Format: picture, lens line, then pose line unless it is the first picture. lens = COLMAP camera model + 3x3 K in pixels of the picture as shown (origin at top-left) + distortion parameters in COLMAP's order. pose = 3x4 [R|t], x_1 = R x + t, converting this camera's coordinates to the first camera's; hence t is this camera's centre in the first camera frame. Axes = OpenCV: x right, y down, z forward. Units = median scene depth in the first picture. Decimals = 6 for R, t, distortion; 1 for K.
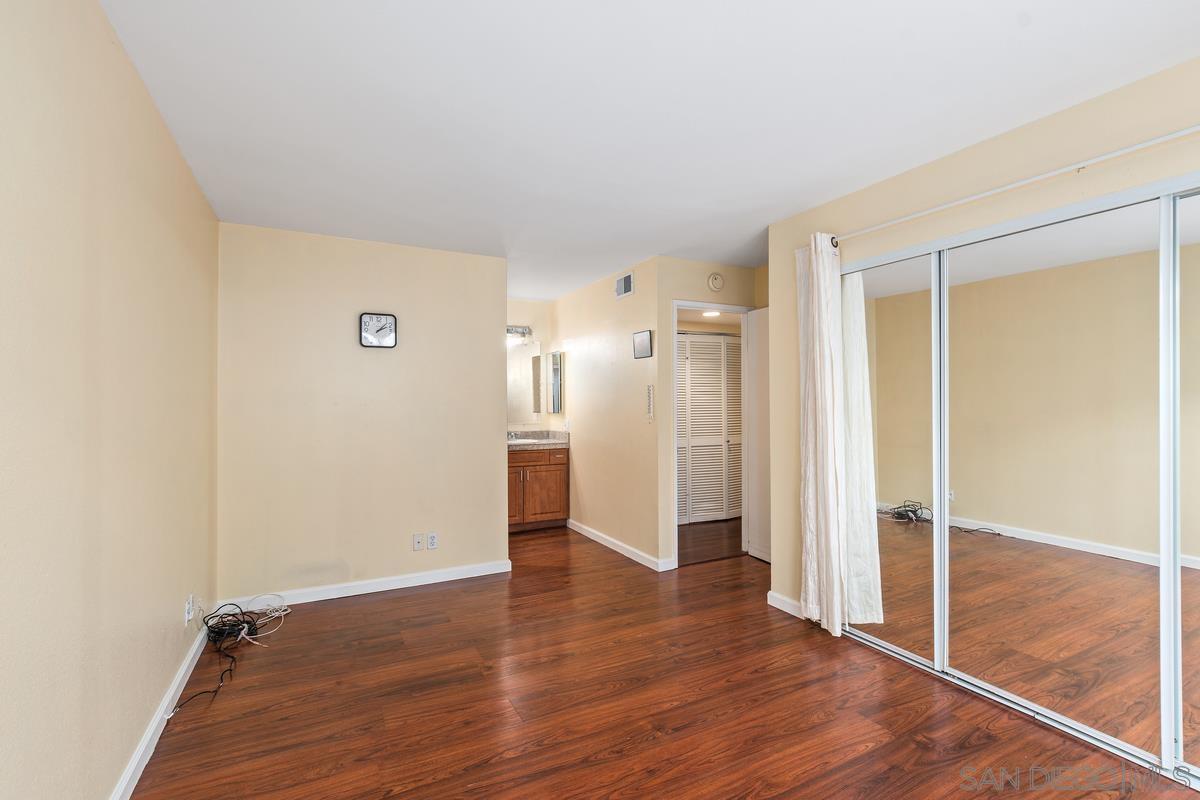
lens RADIAL K [[537.8, 0, 590.1], [0, 537.8, 396.5], [0, 0, 1]] dist [-0.006880, -0.001210]
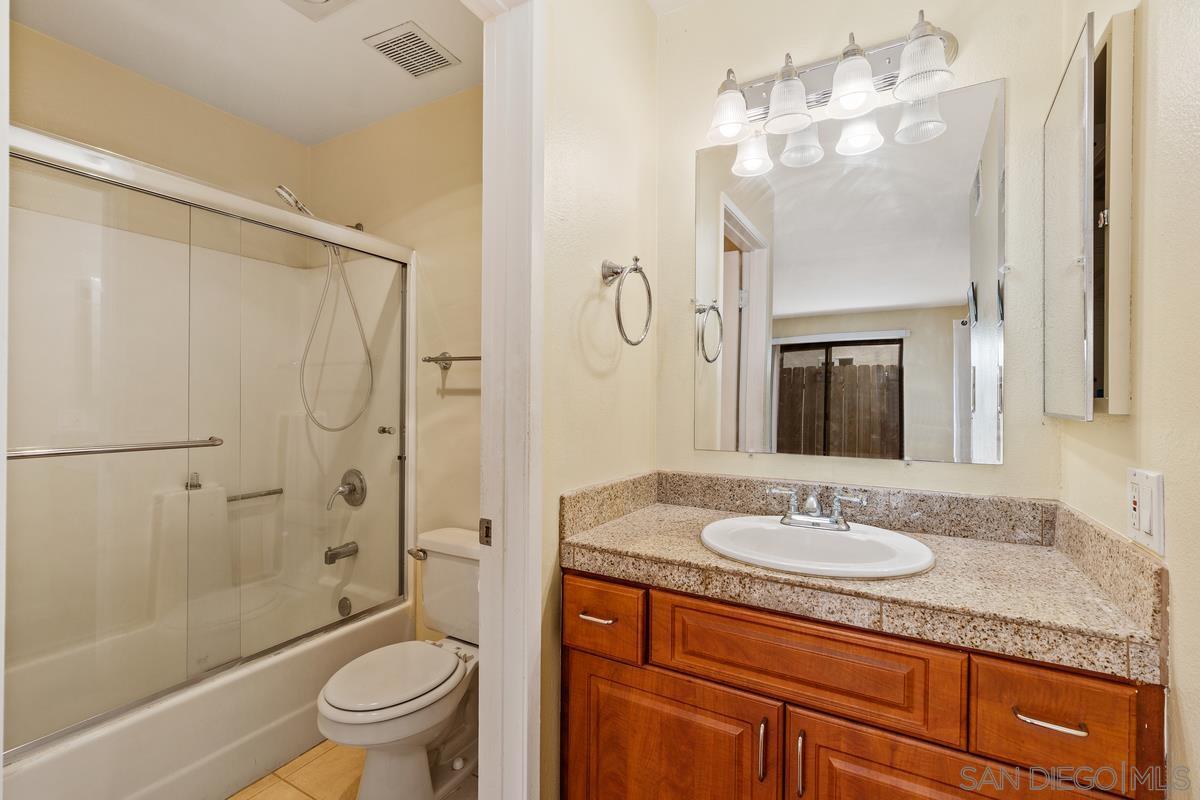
lens RADIAL K [[537.8, 0, 589.2], [0, 537.8, 402.7], [0, 0, 1]] dist [-0.006880, -0.001210]
pose [[0.552724, 0.011655, -0.833283, -0.009649], [0.000557, 0.999897, 0.014355, 0.025407], [0.833364, -0.008398, 0.552660, 0.820326]]
